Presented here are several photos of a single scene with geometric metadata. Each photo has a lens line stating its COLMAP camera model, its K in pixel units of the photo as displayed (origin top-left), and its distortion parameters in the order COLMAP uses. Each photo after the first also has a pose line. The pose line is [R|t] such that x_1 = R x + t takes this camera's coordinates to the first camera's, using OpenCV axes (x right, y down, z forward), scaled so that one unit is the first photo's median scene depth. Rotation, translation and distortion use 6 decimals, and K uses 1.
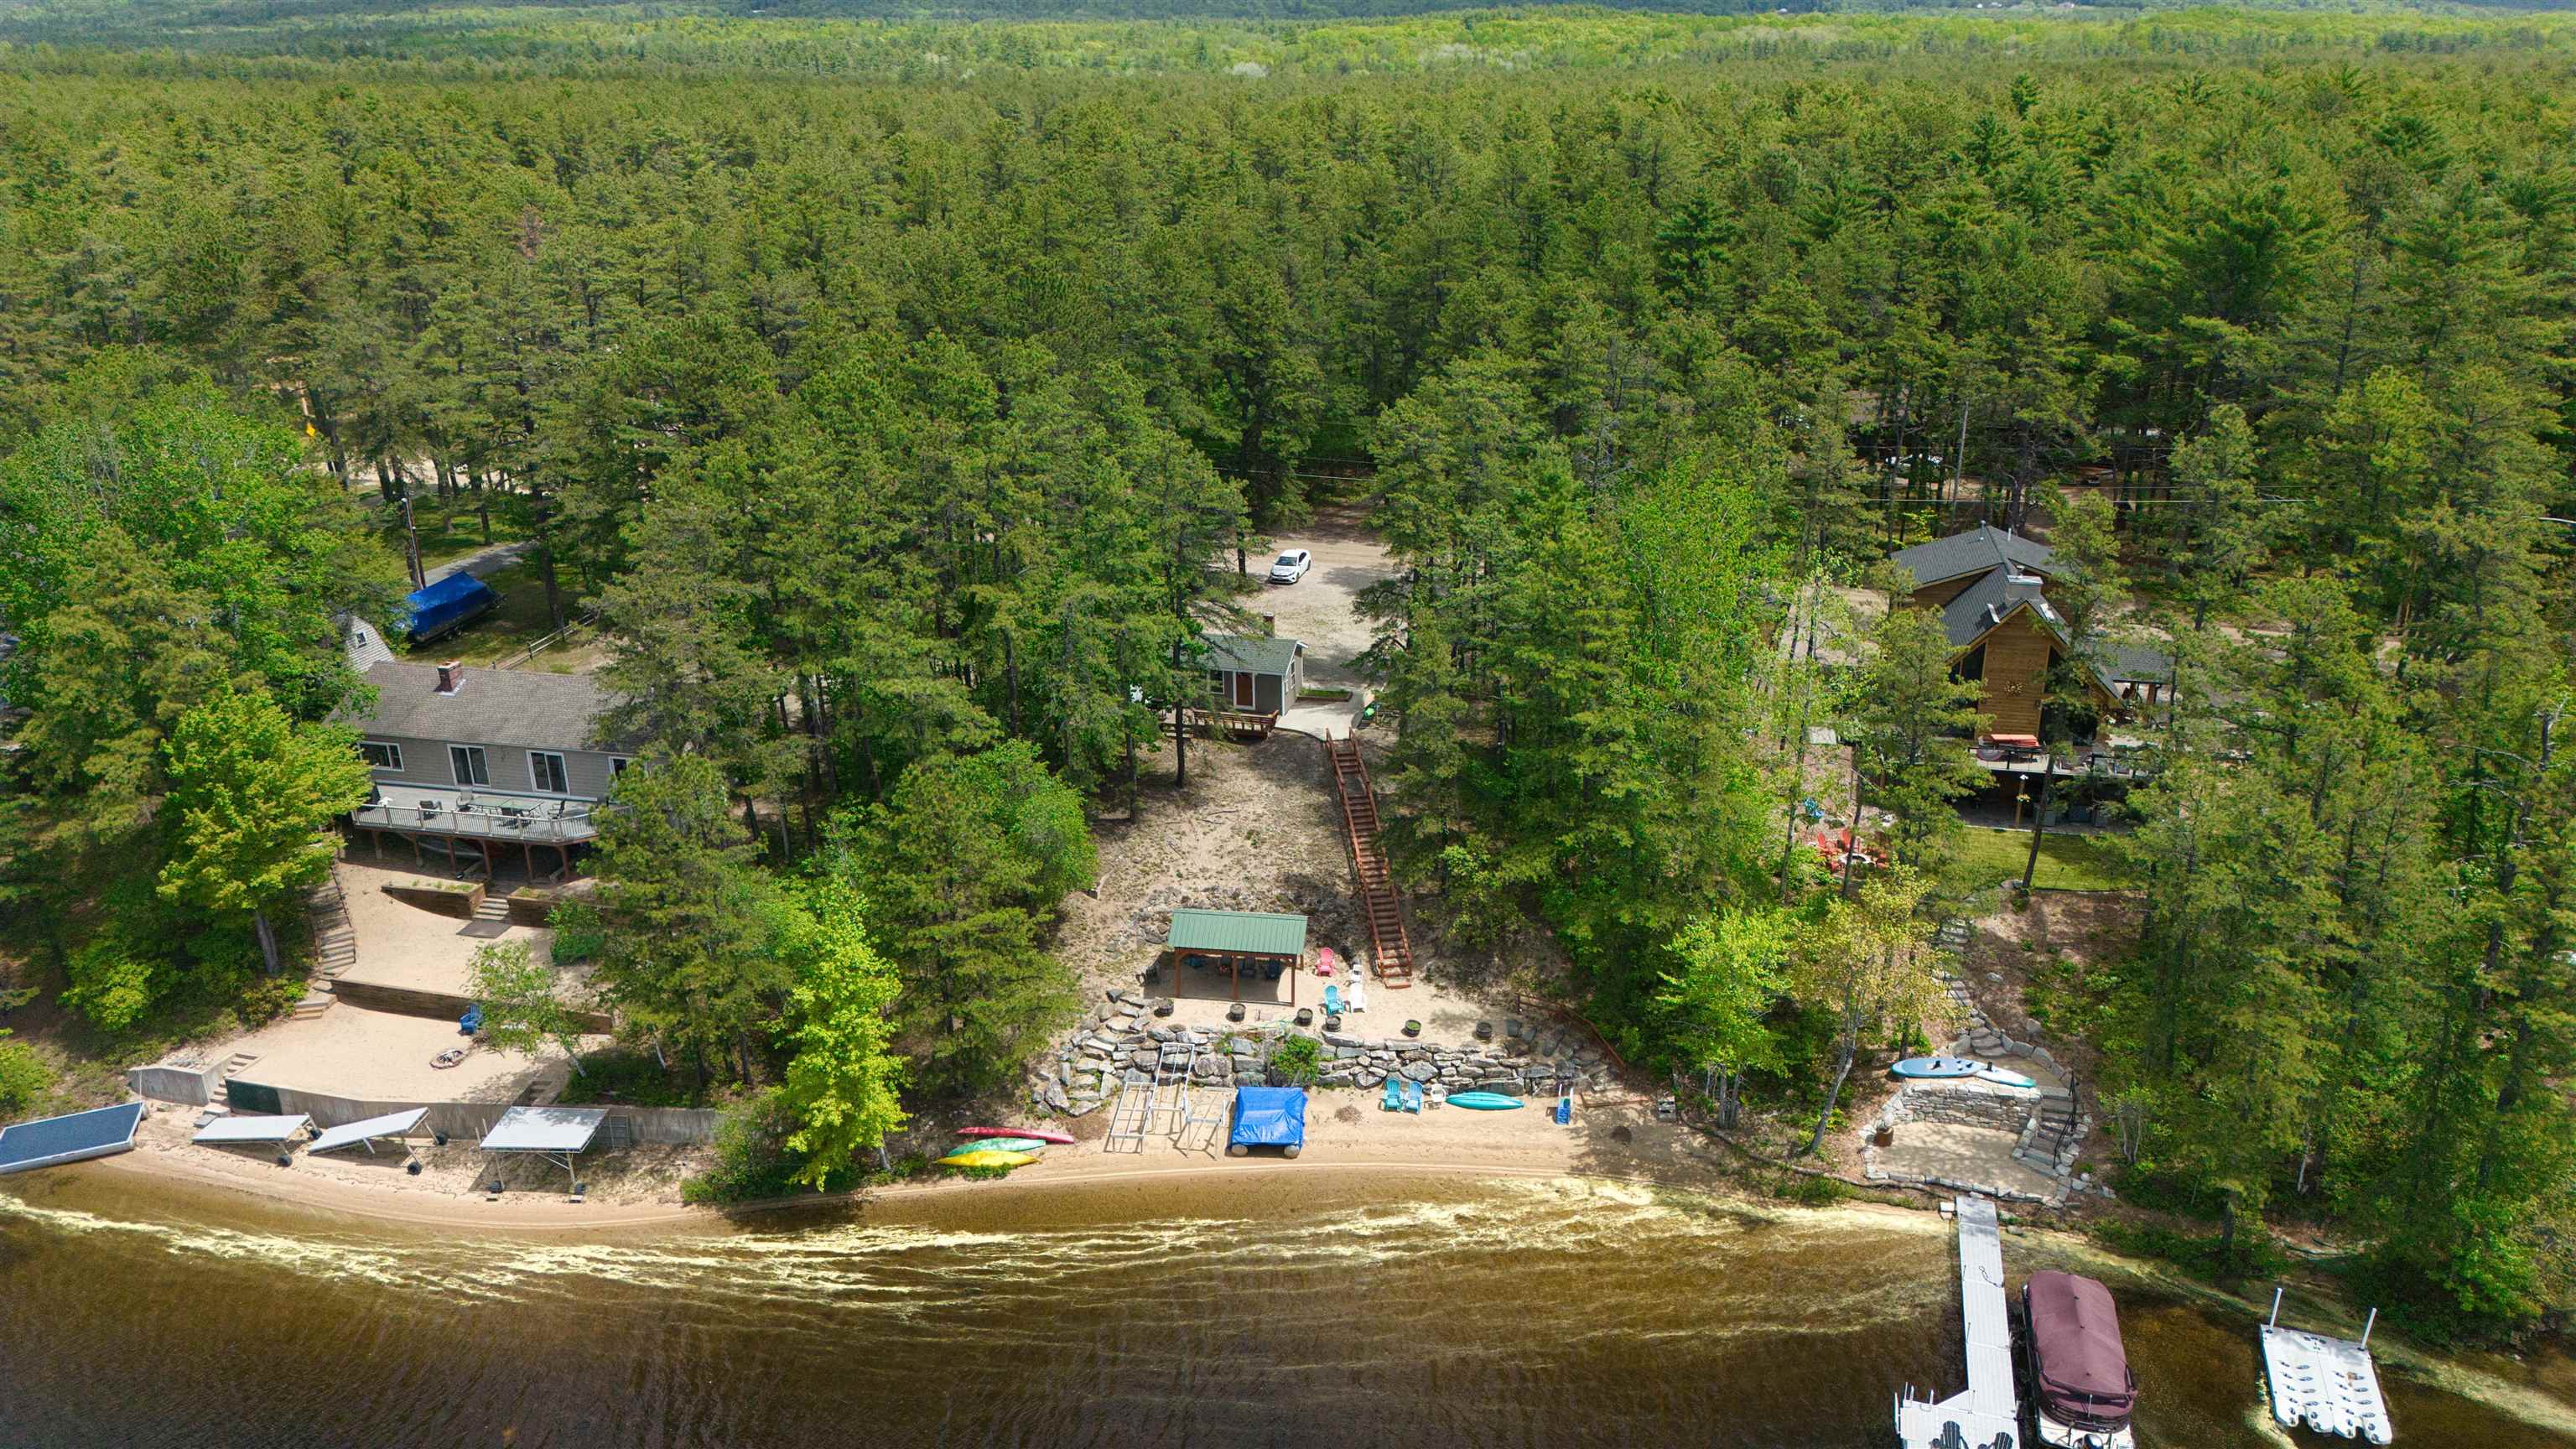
lens RADIAL K [[1821.5, 0, 1301.6], [0, 1821.5, 710.1], [0, 0, 1]] dist [0.100673, -0.111195]
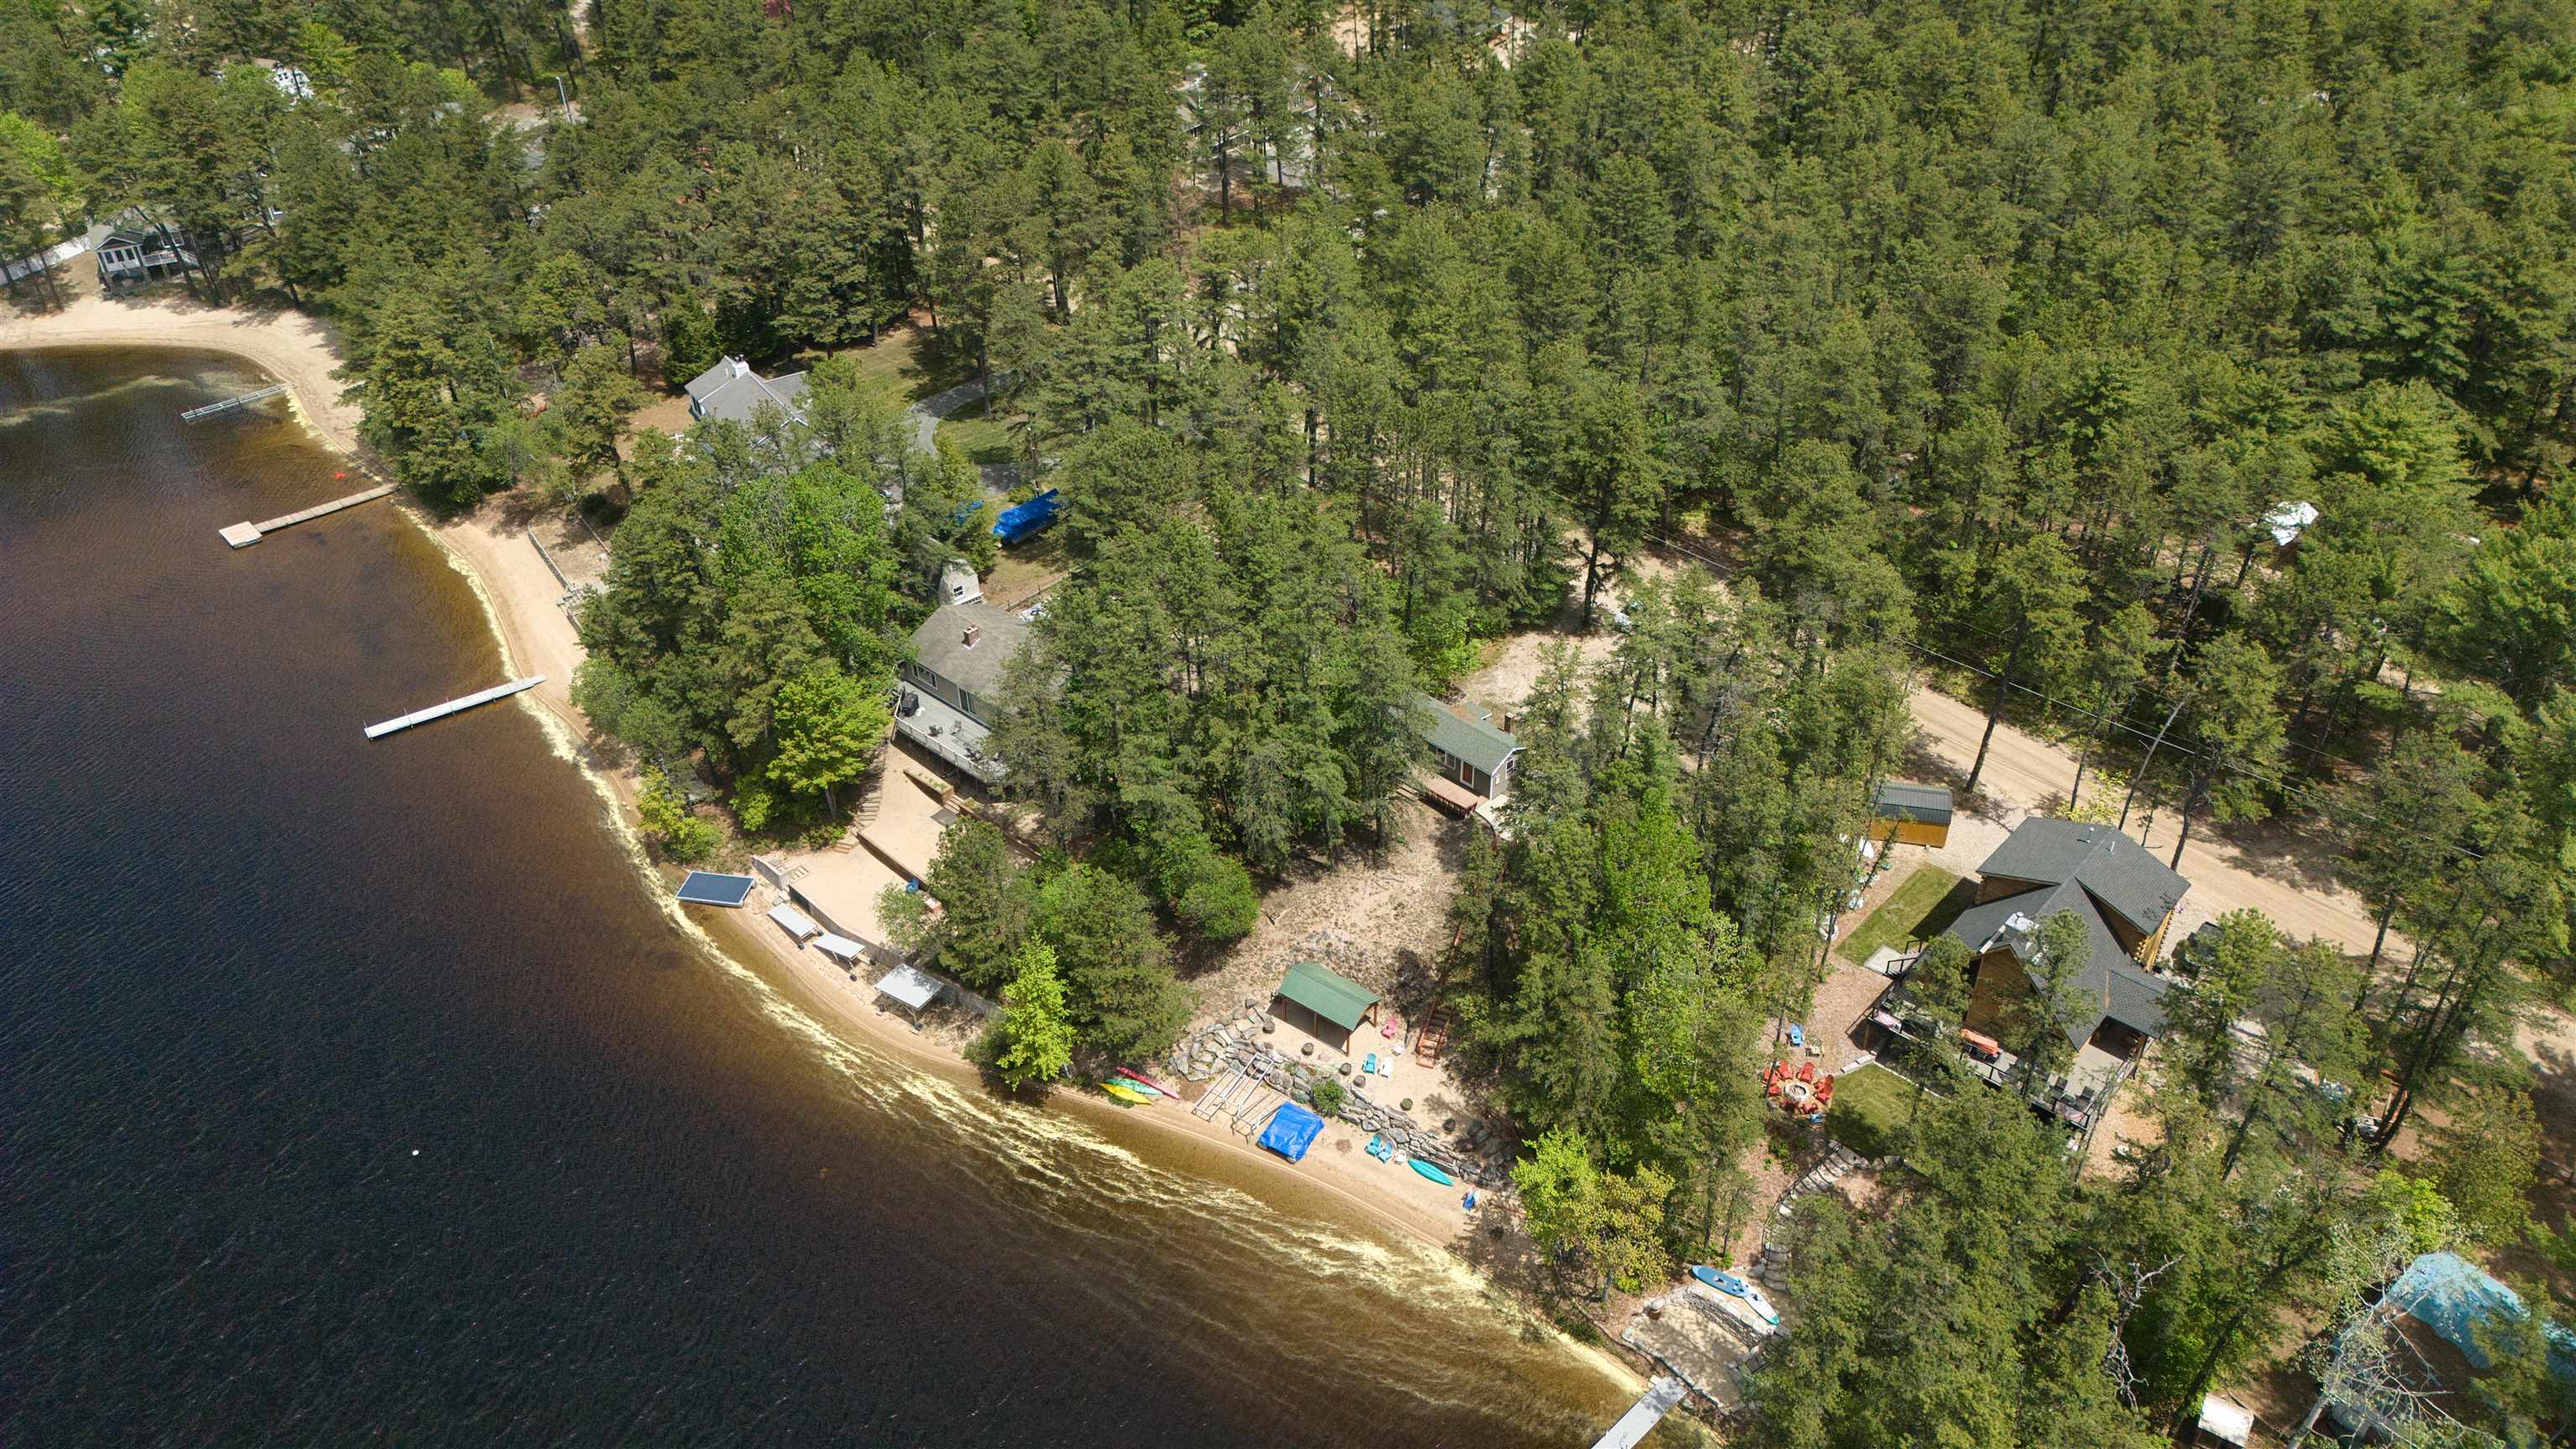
lens RADIAL K [[1821.5, 0, 1301.6], [0, 1821.5, 710.1], [0, 0, 1]] dist [0.100673, -0.111195]
pose [[0.872049, 0.277225, -0.403332, 0.494871], [-0.165482, 0.942585, 0.290085, -0.537513], [0.460594, -0.186224, 0.867856, -0.246772]]
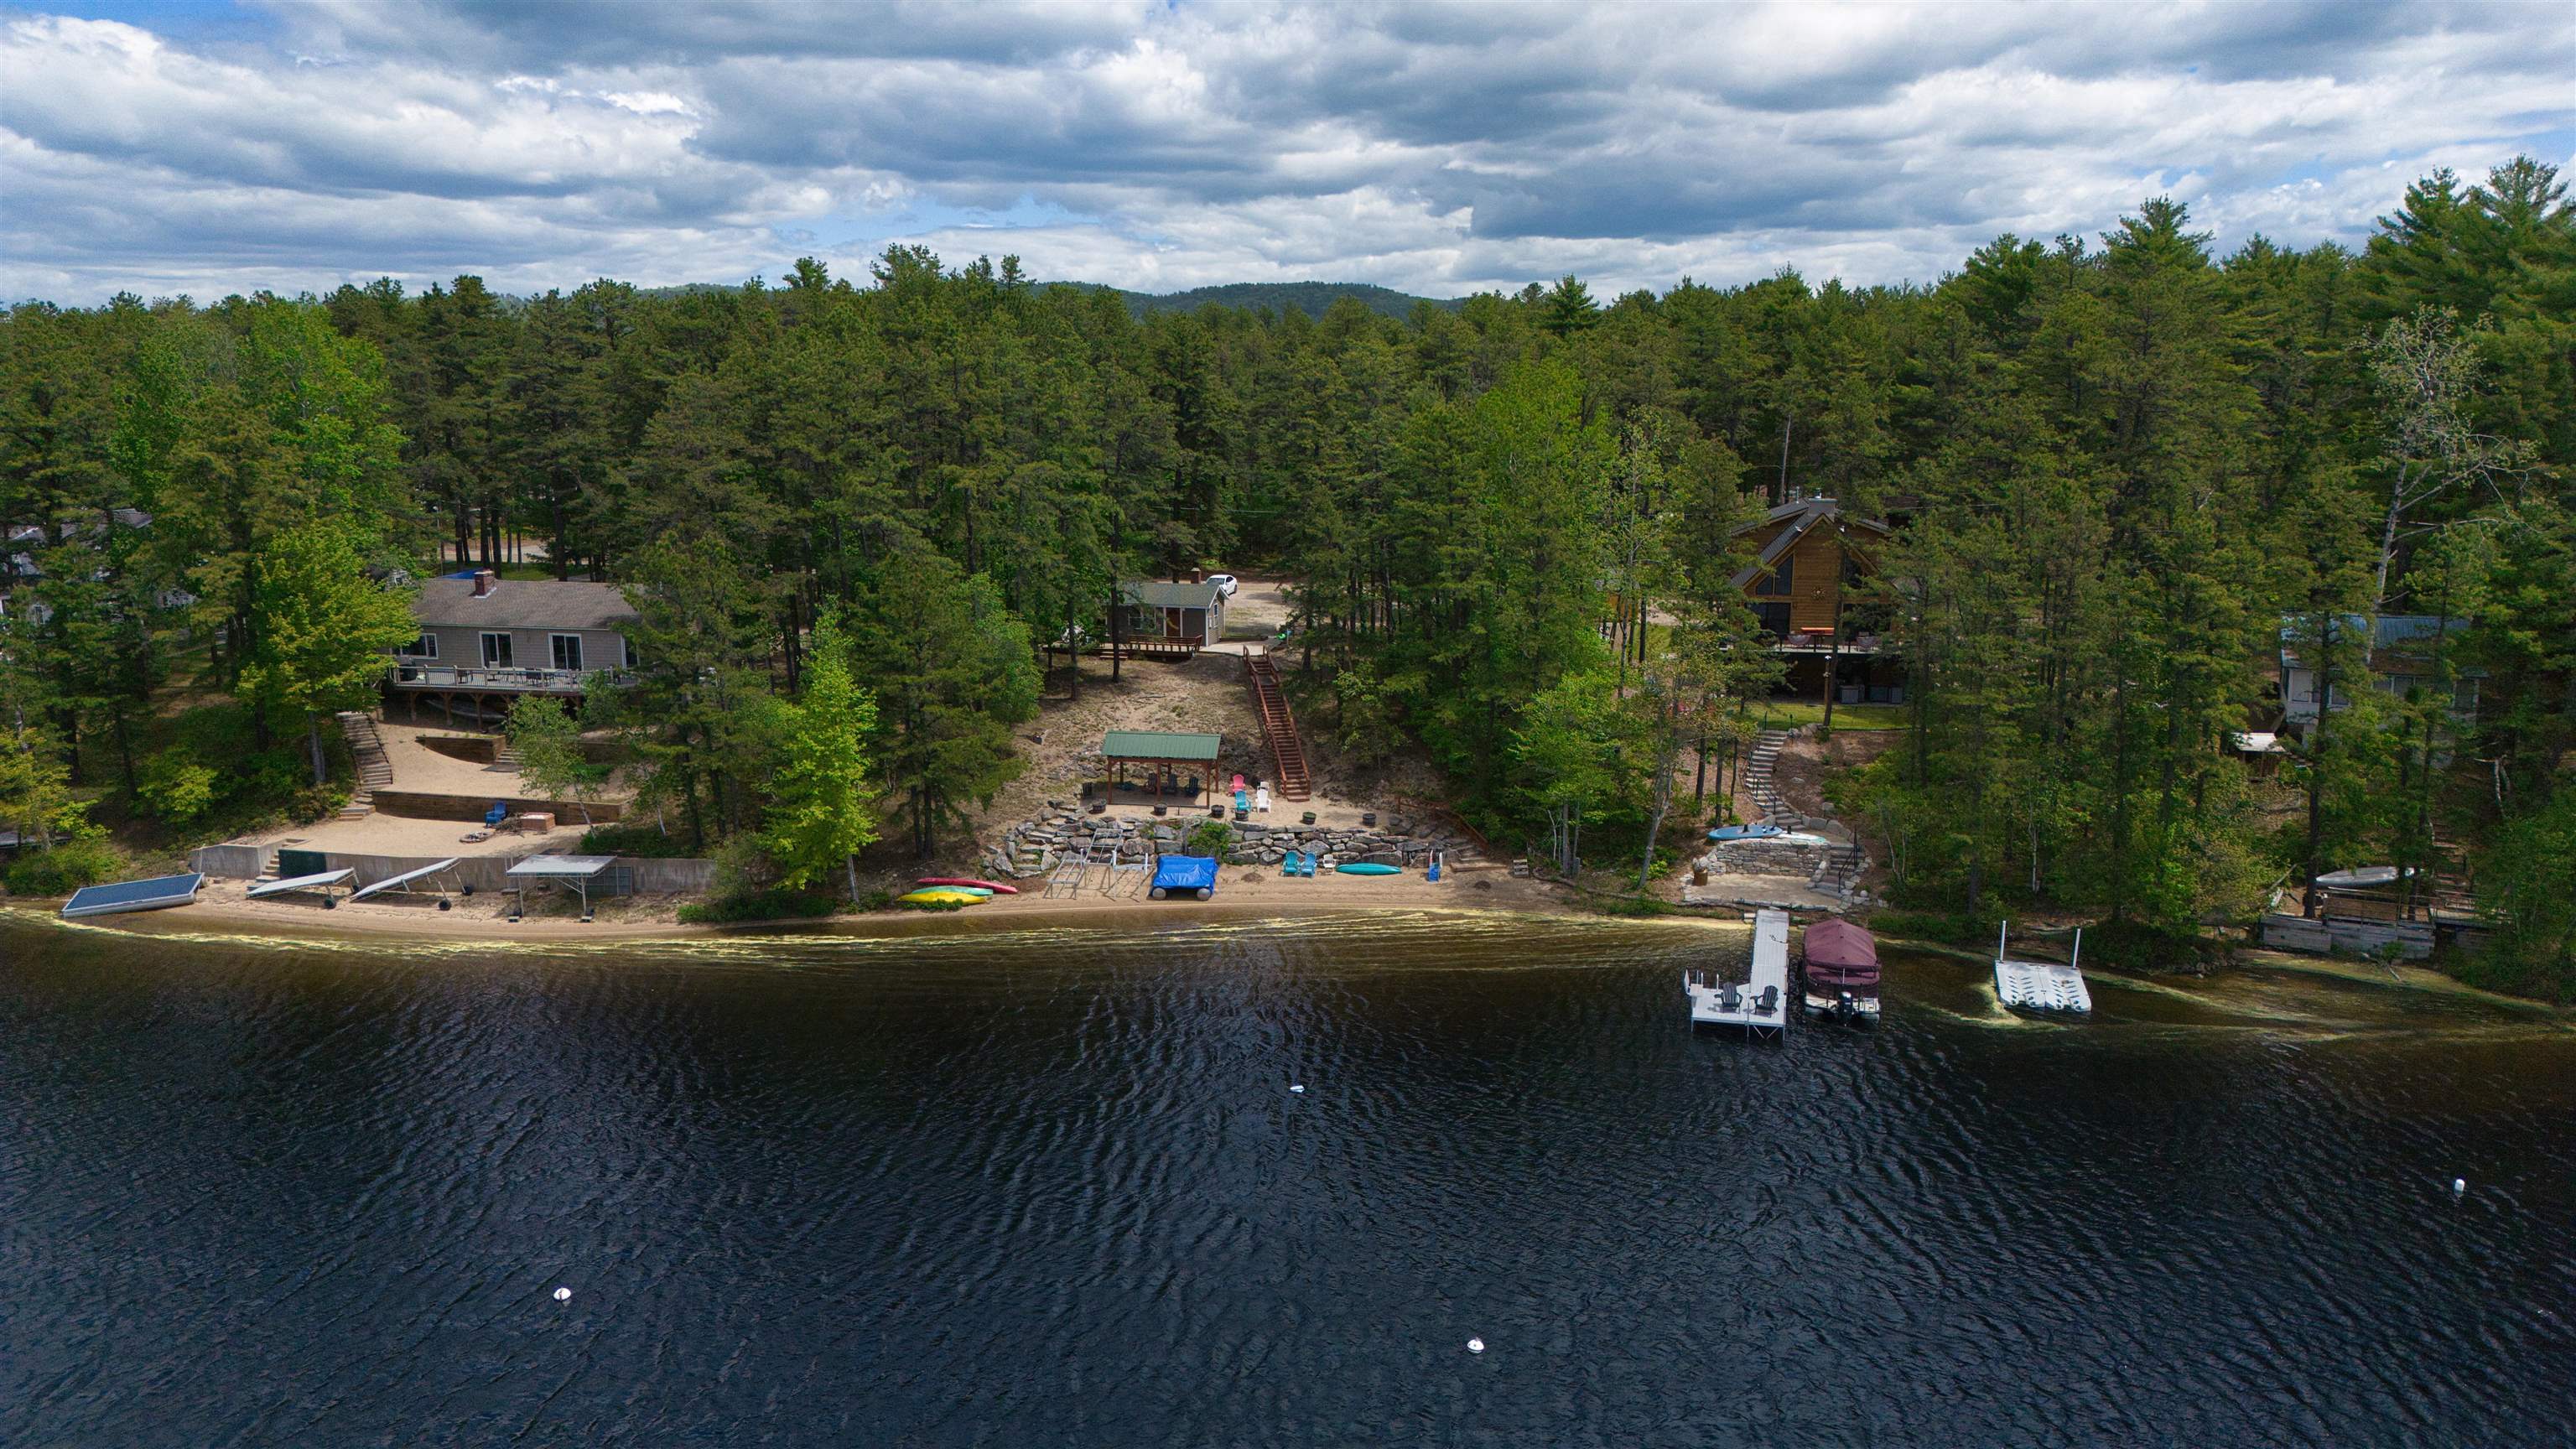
lens RADIAL K [[1821.5, 0, 1301.6], [0, 1821.5, 710.1], [0, 0, 1]] dist [0.100673, -0.111195]
pose [[0.999618, 0.004897, 0.027183, 0.024136], [-0.000026, 0.984329, -0.176342, 0.317190], [-0.027621, 0.176274, 0.983953, -0.167232]]
